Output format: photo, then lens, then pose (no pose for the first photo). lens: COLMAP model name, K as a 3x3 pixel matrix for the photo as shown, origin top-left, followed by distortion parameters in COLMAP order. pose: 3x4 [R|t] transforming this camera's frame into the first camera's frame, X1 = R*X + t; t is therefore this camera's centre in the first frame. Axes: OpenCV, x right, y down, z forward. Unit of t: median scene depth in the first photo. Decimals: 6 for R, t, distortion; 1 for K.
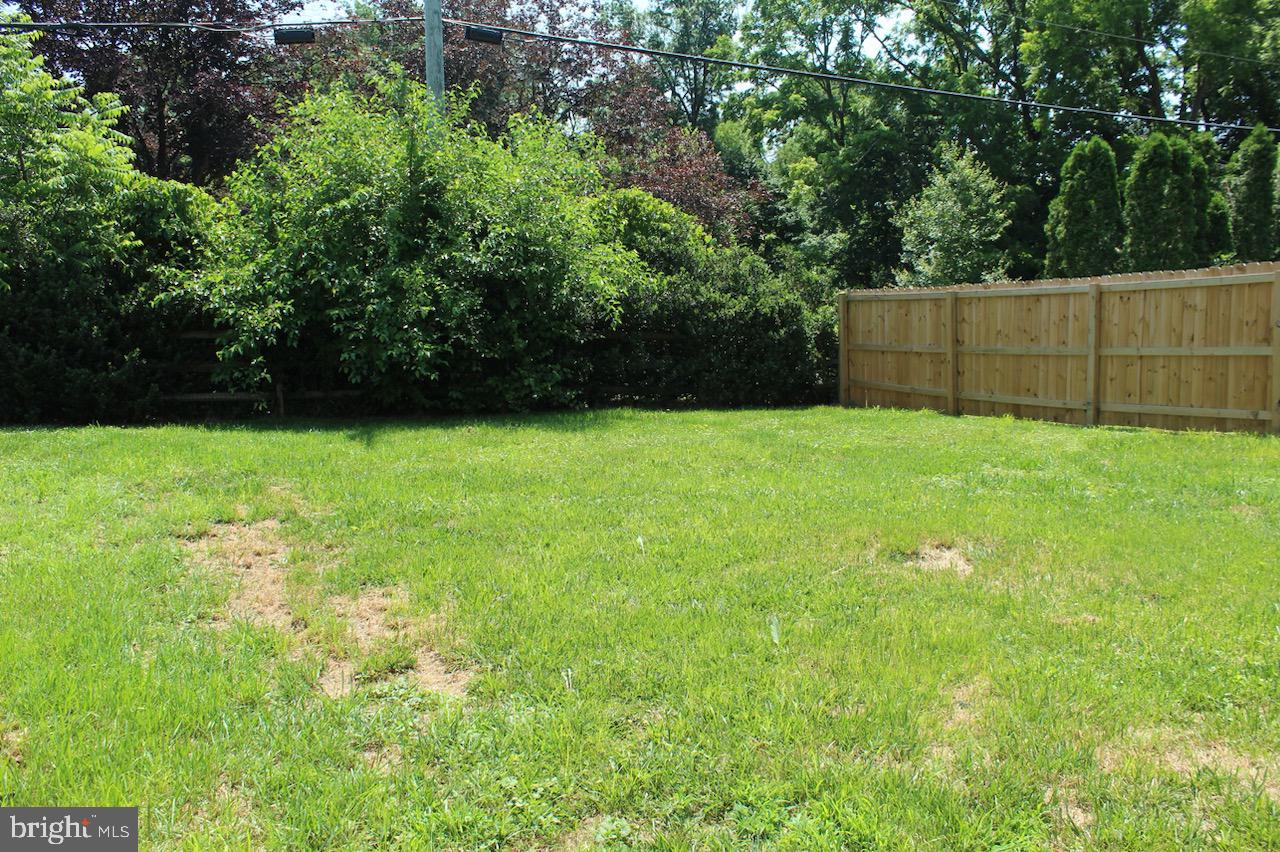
lens RADIAL K [[1069.6, 0, 640.0], [0, 1069.6, 426.0], [0, 0, 1]] dist [-0.166527, 0.141081]
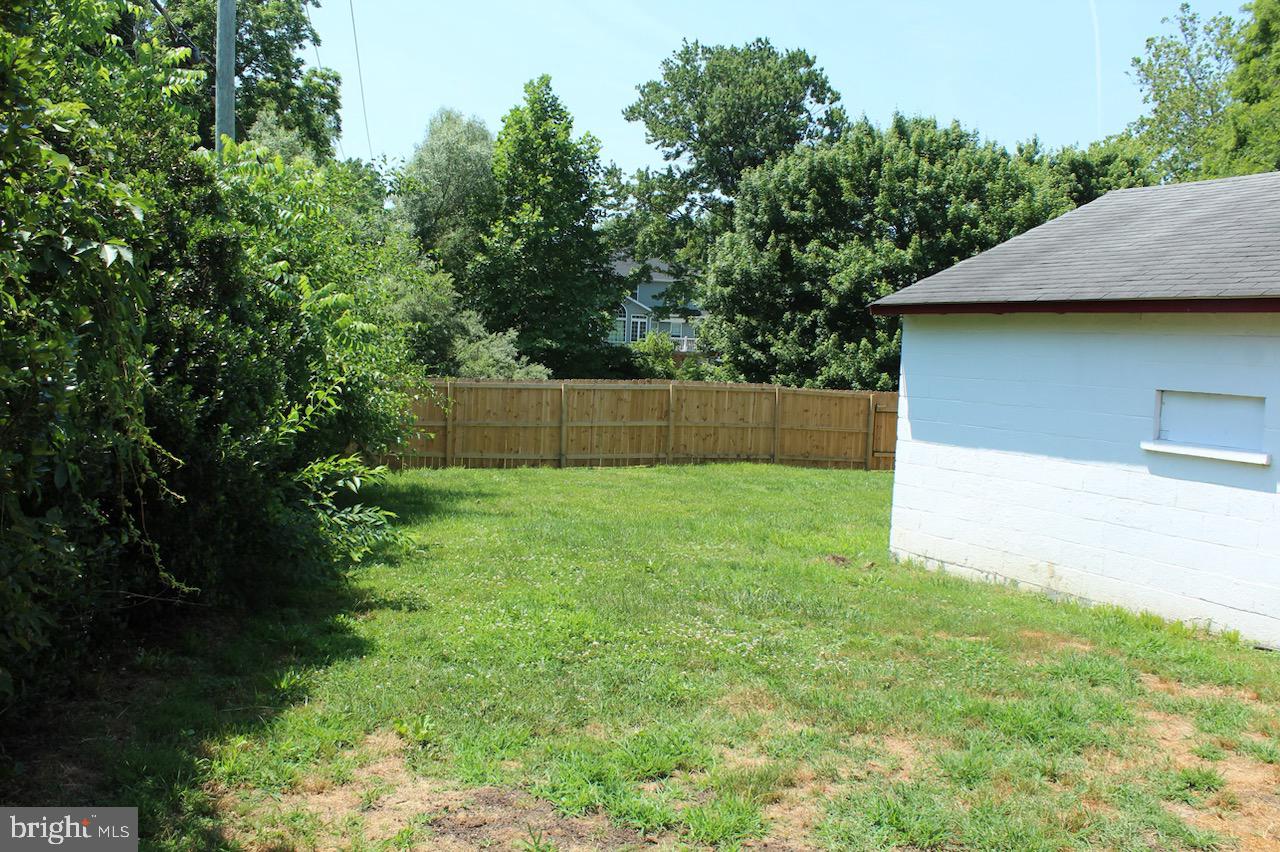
lens RADIAL K [[1069.6, 0, 640.0], [0, 1069.6, 426.0], [0, 0, 1]] dist [-0.166527, 0.141081]
pose [[0.087122, -0.029571, 0.995759, -1.371712], [0.056403, 0.998102, 0.024706, -0.113685], [-0.994600, 0.054012, 0.088624, 0.795244]]
